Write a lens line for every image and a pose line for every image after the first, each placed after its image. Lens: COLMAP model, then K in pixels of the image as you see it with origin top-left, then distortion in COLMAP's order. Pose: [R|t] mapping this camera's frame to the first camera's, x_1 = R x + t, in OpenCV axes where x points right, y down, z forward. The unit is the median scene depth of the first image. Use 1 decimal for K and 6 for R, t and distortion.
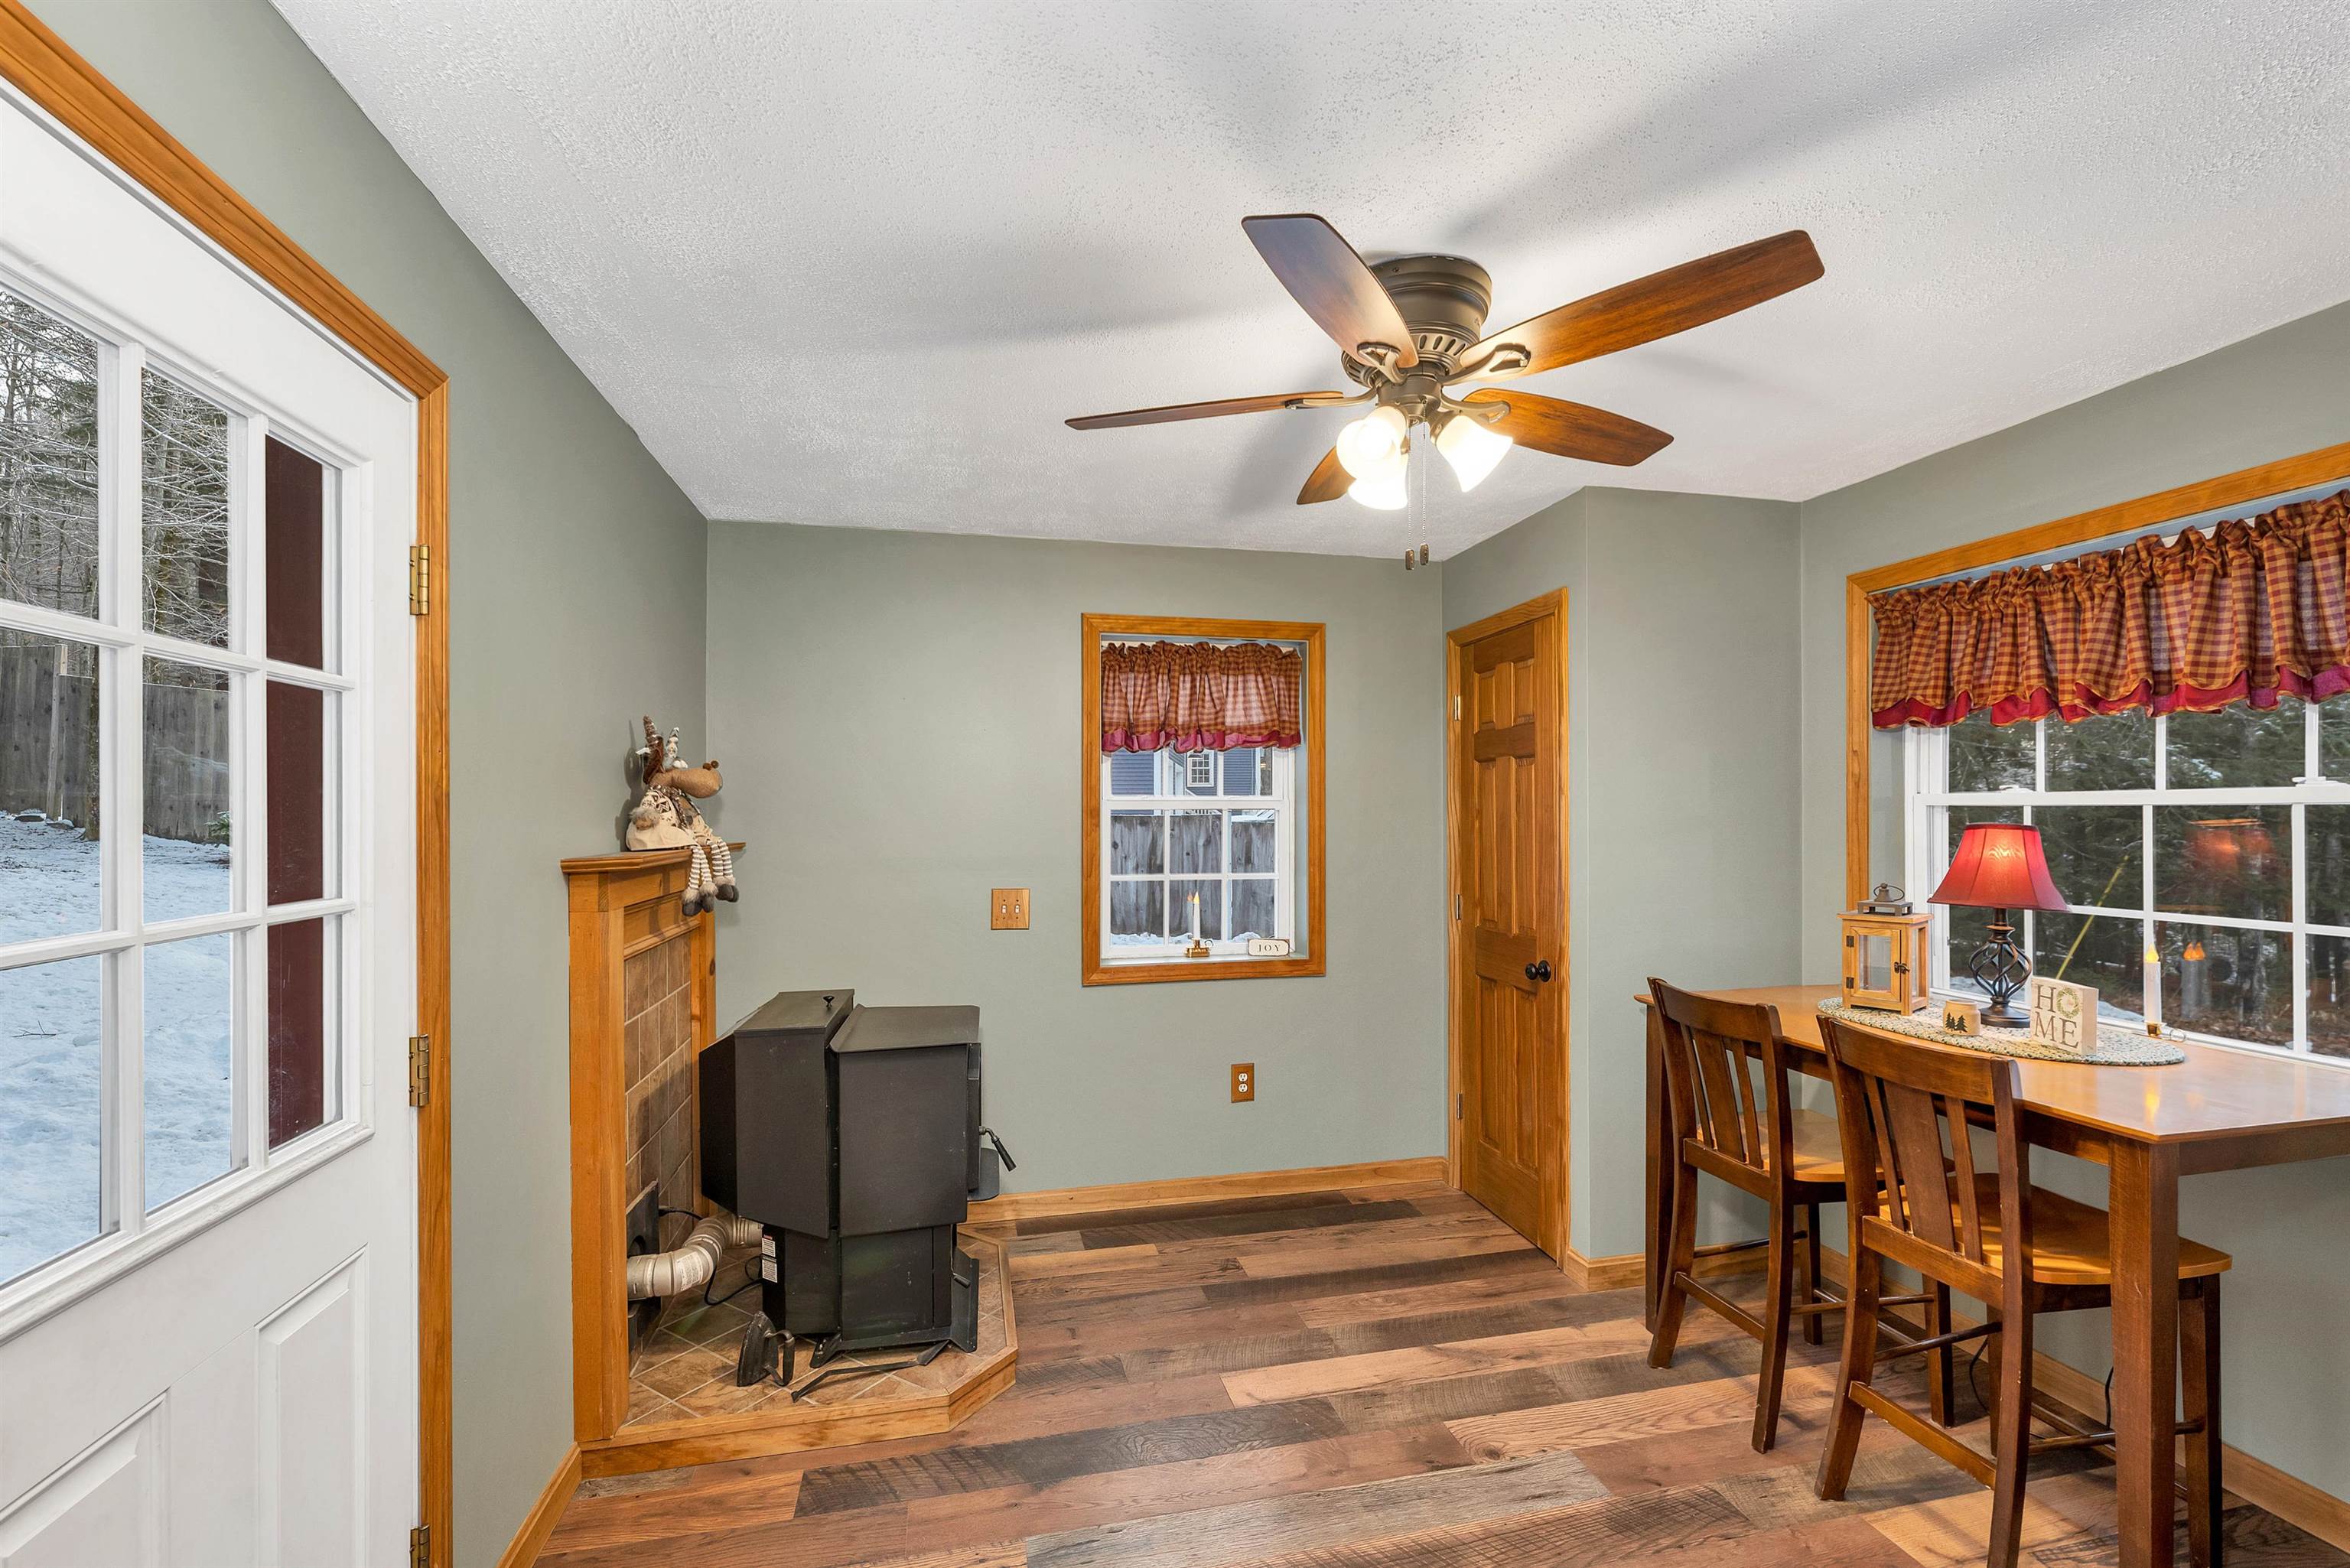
lens RADIAL K [[992.8, 0, 1182.6], [0, 992.8, 808.1], [0, 0, 1]] dist [0.007423, -0.001574]
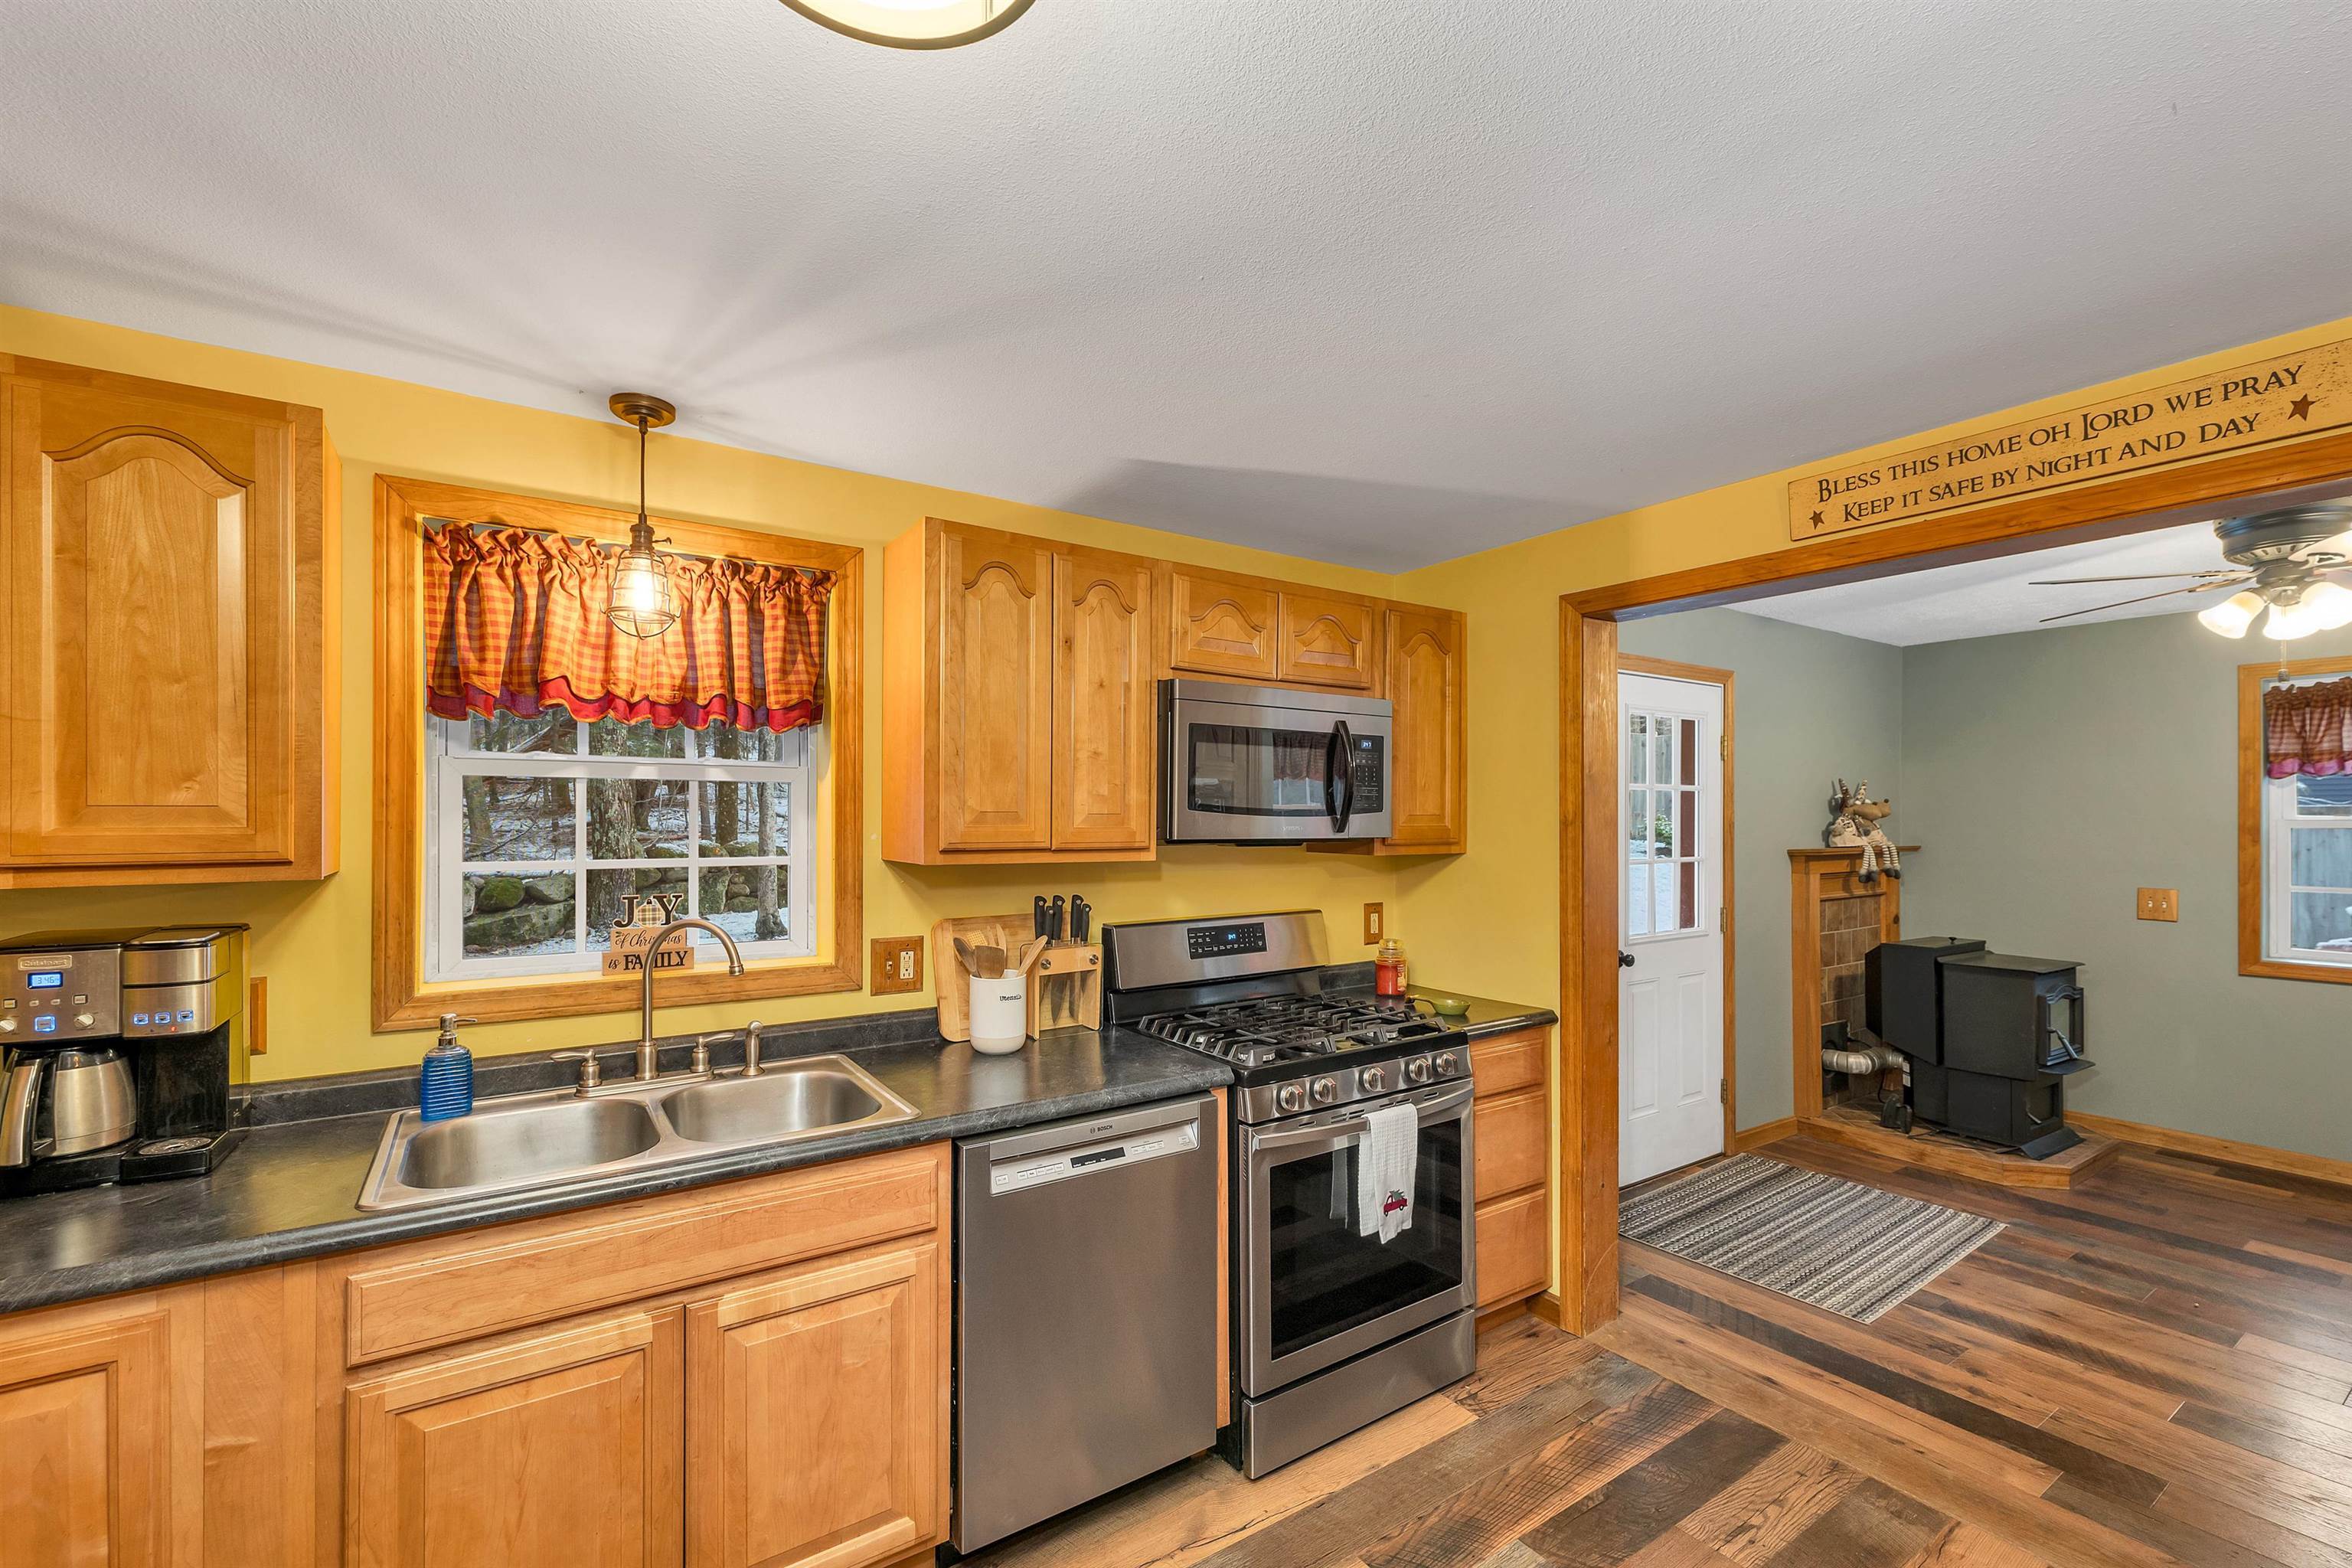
lens RADIAL K [[993.7, 0, 1165.0], [0, 993.7, 821.0], [0, 0, 1]] dist [0.007423, -0.001574]
pose [[0.354912, 0.006190, -0.934879, 0.810539], [0.001447, 0.999973, 0.007170, -0.024900], [0.934899, -0.003898, 0.354893, -0.917728]]
